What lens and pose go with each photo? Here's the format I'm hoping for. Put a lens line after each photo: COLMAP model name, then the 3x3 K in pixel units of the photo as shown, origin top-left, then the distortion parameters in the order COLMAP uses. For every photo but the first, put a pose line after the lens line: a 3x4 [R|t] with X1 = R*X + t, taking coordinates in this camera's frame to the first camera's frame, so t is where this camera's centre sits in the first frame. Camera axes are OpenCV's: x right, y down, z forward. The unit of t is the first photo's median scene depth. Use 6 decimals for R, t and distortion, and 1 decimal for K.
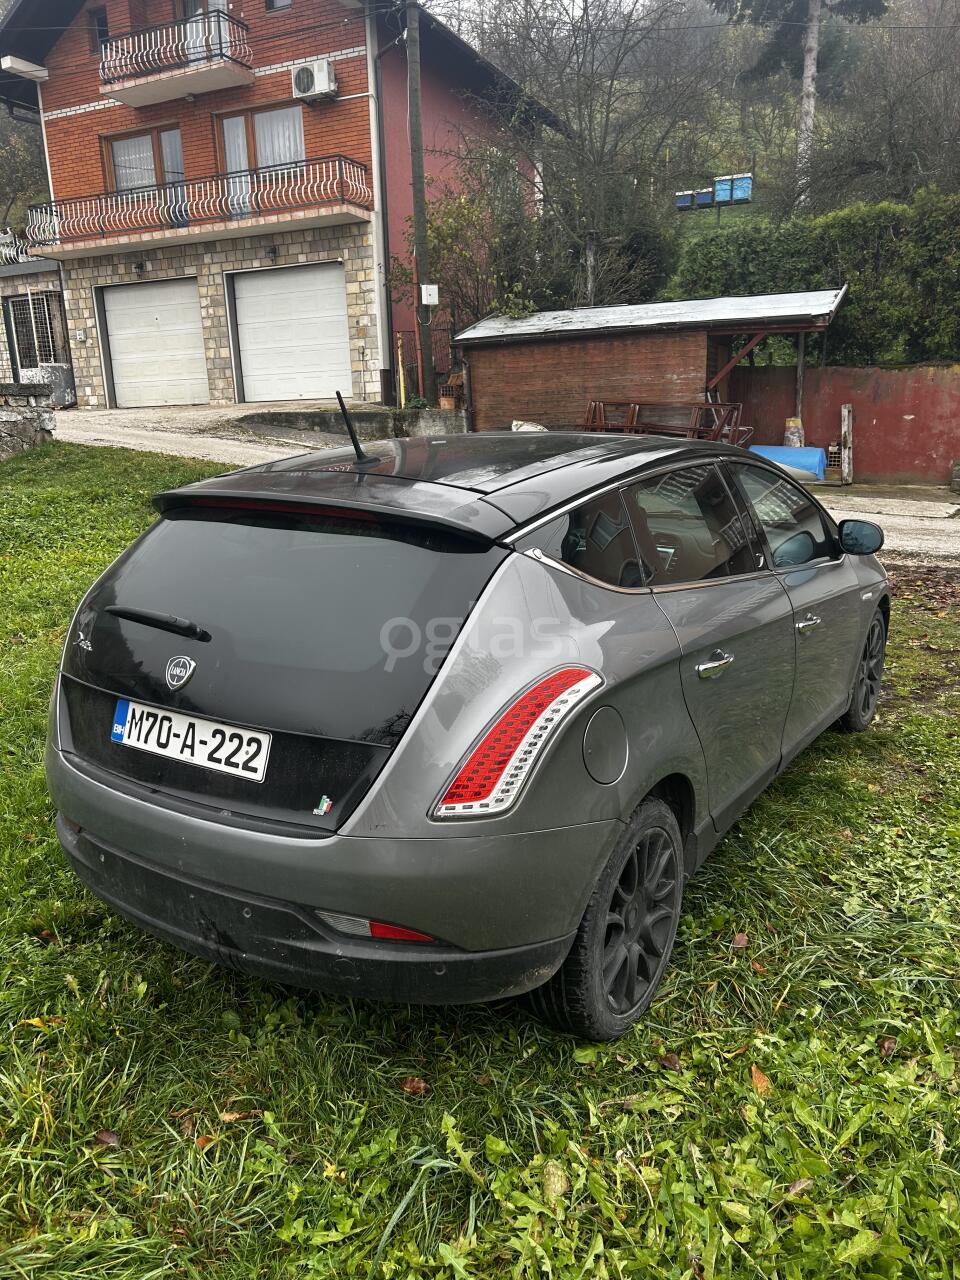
lens RADIAL K [[960.4, 0, 472.2], [0, 960.4, 642.5], [0, 0, 1]] dist [0.051076, -0.056994]
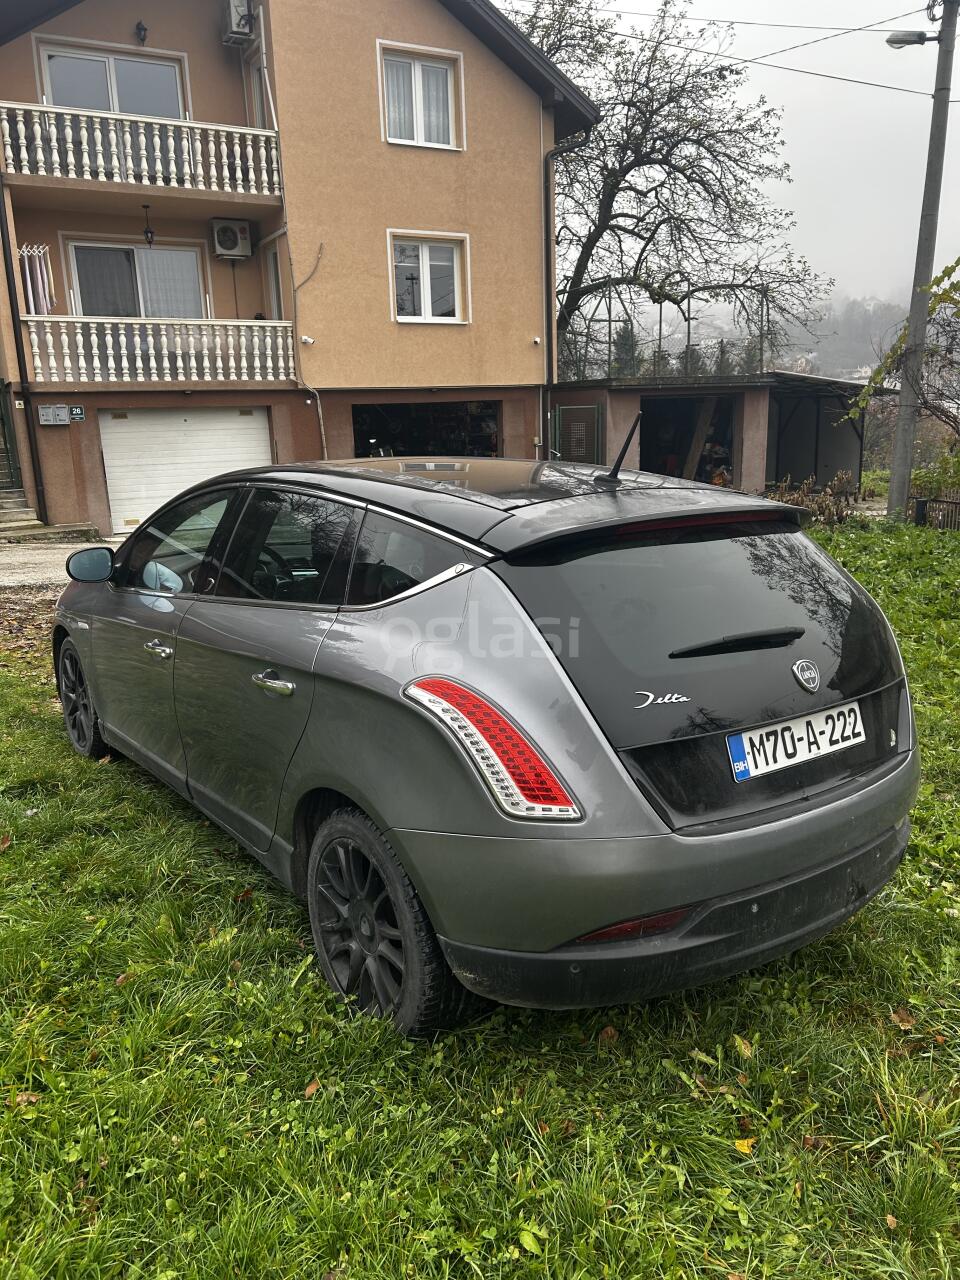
lens RADIAL K [[960.4, 0, 485.7], [0, 960.4, 645.0], [0, 0, 1]] dist [0.051076, -0.056994]
pose [[0.354540, -0.191474, 0.915226, -0.211413], [0.225267, 0.967470, 0.115139, -0.030743], [-0.907500, 0.165349, 0.386139, 0.138723]]
